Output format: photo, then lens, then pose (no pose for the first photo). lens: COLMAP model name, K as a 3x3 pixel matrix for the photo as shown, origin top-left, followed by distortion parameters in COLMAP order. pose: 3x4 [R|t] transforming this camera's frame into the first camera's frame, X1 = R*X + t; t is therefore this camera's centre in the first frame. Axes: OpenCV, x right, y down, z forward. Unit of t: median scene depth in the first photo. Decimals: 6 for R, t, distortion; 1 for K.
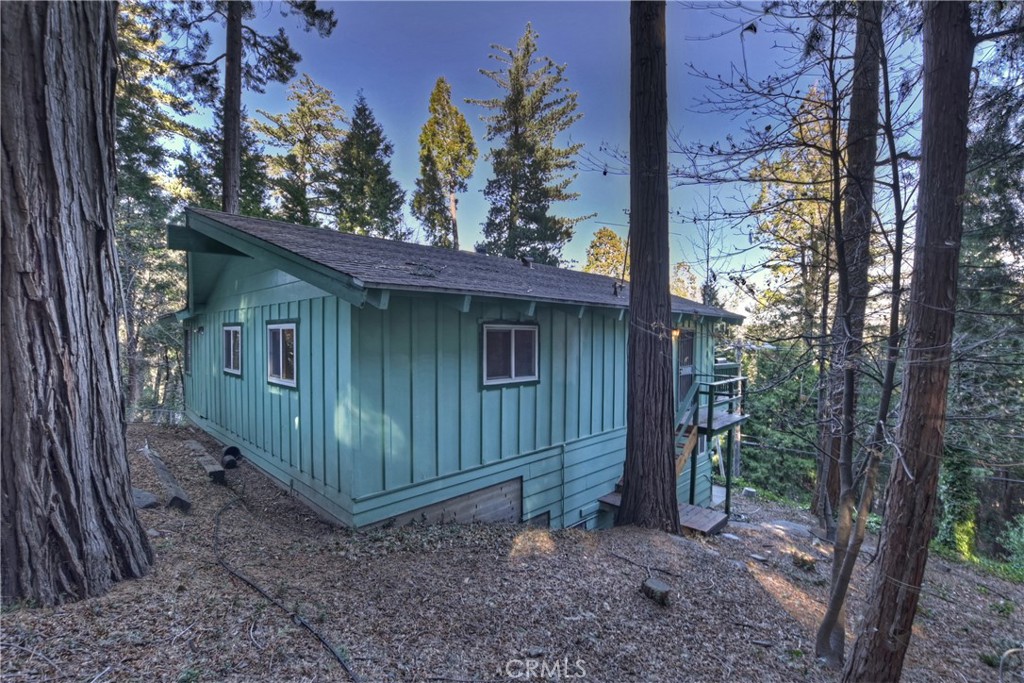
lens RADIAL K [[461.2, 0, 517.5], [0, 461.2, 346.6], [0, 0, 1]] dist [-0.046961, 0.008335]
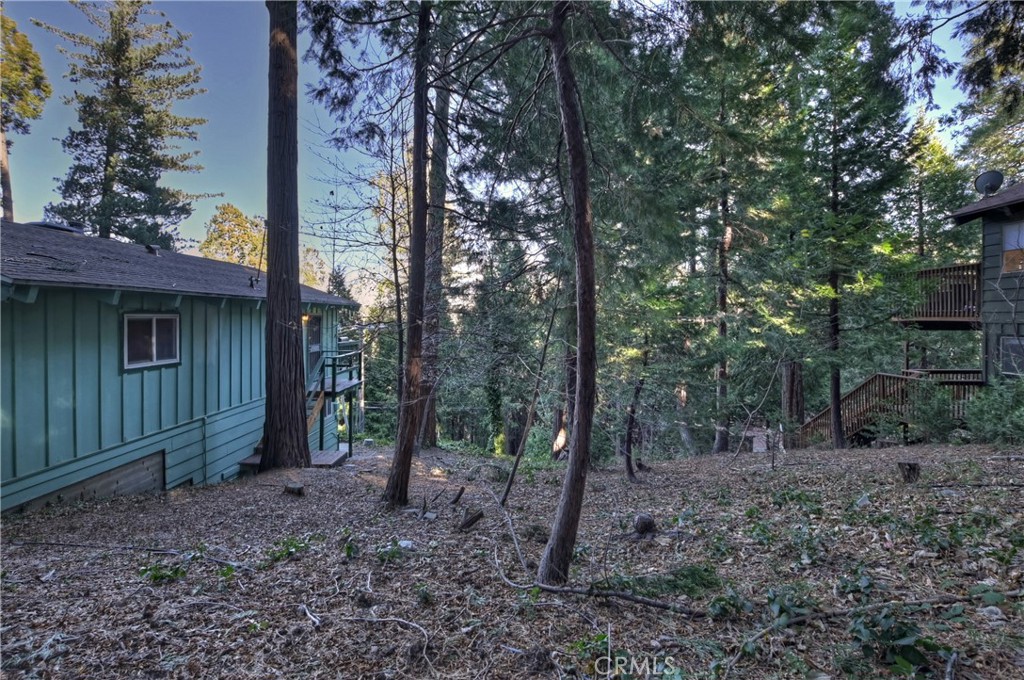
lens RADIAL K [[446.2, 0, 512.7], [0, 446.2, 311.8], [0, 0, 1]] dist [-0.026560, 0.000567]
pose [[0.720466, 0.001824, 0.693488, -0.129566], [0.023164, 0.999375, -0.026693, -0.003971], [-0.693103, 0.035295, 0.719974, -0.396017]]
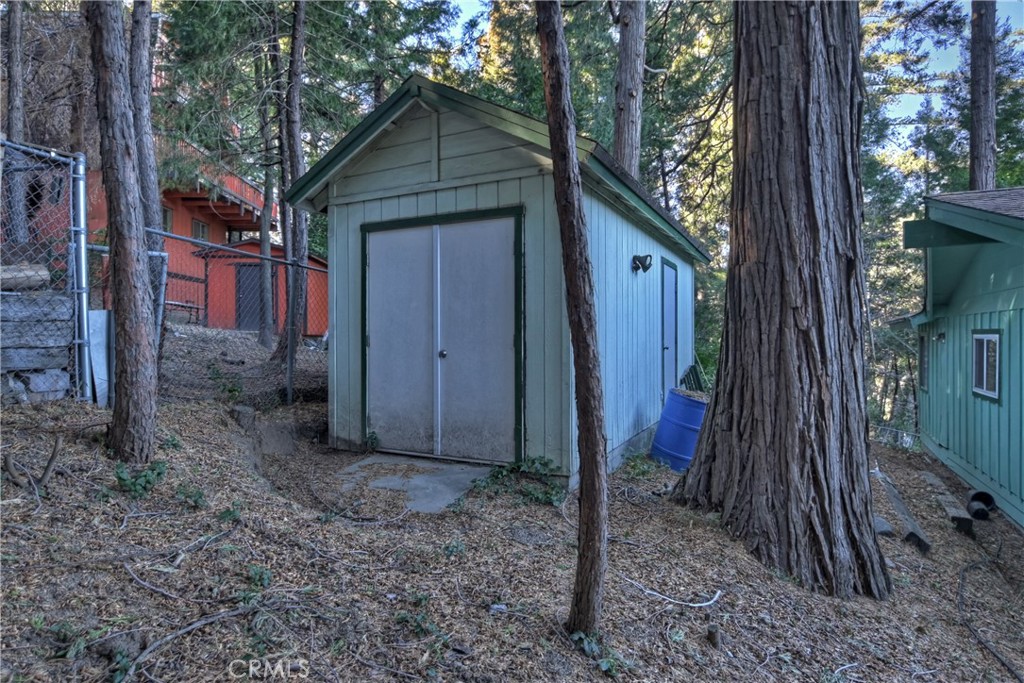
lens RADIAL K [[573.8, 0, 508.6], [0, 573.8, 343.7], [0, 0, 1]] dist [-0.003625, -0.001142]
pose [[0.310688, 0.002765, -0.950508, 0.050066], [-0.015877, 0.999871, -0.002281, -0.018603], [0.950379, 0.015800, 0.310692, -0.088399]]
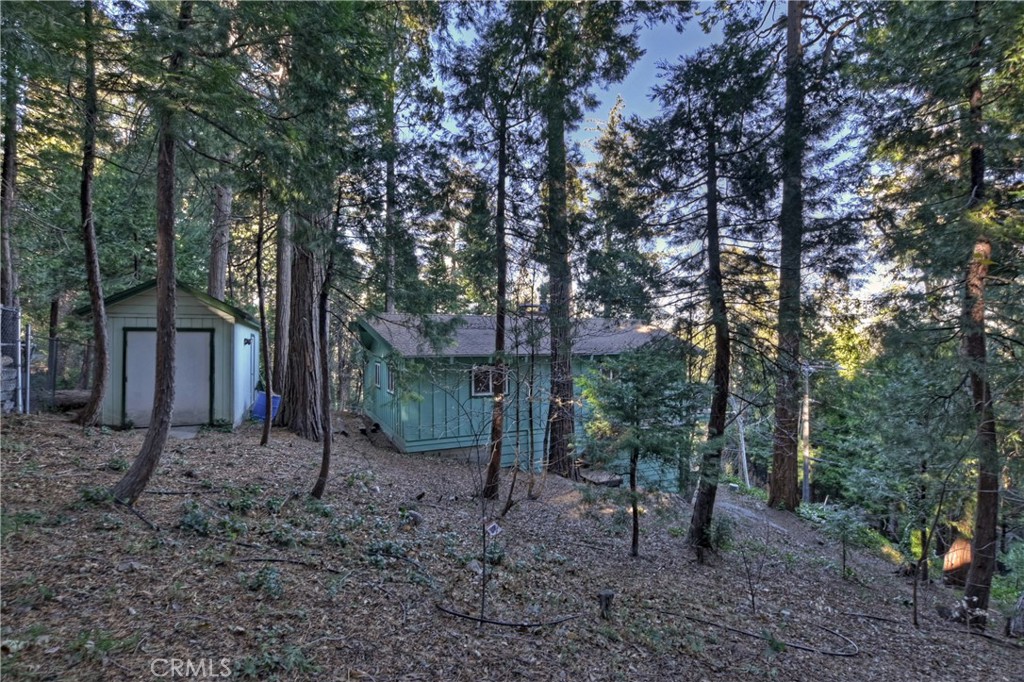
lens RADIAL K [[470.0, 0, 515.8], [0, 470.0, 338.2], [0, 0, 1]] dist [-0.034860, 0.000157]
pose [[0.933358, -0.017041, -0.358542, 0.880096], [0.001918, 0.999095, -0.042492, -0.085963], [0.358942, 0.038972, 0.932546, -0.926057]]
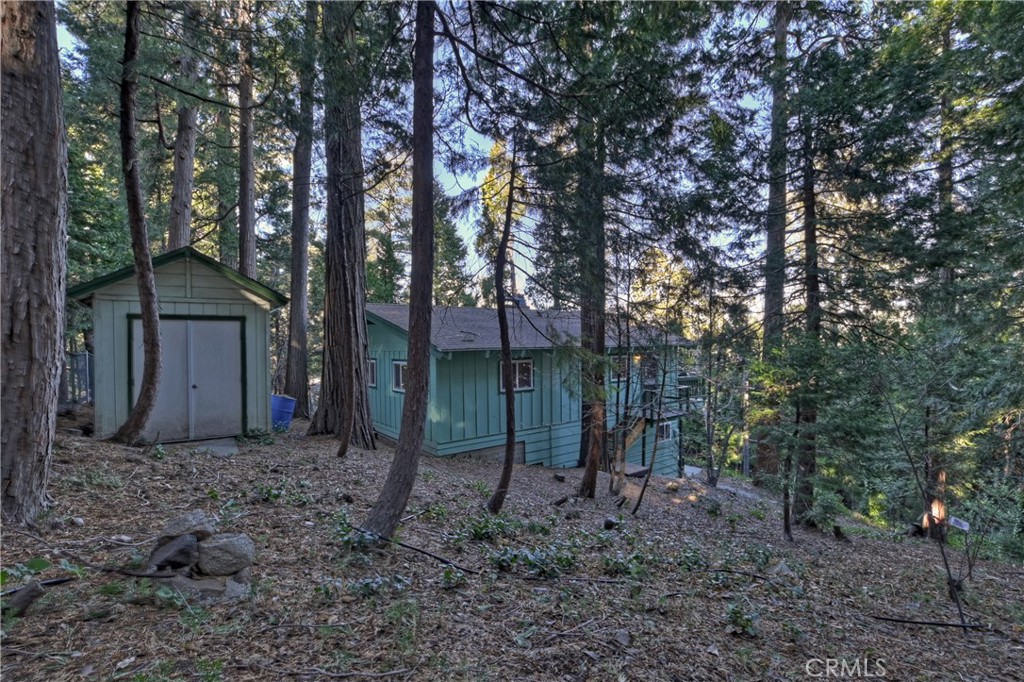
lens RADIAL K [[461.2, 0, 517.5], [0, 461.2, 346.1], [0, 0, 1]] dist [-0.046961, 0.008335]
pose [[0.988432, -0.017551, -0.150649, 0.298098], [0.014801, 0.999703, -0.019352, -0.072493], [0.150944, 0.016899, 0.988398, -0.937506]]
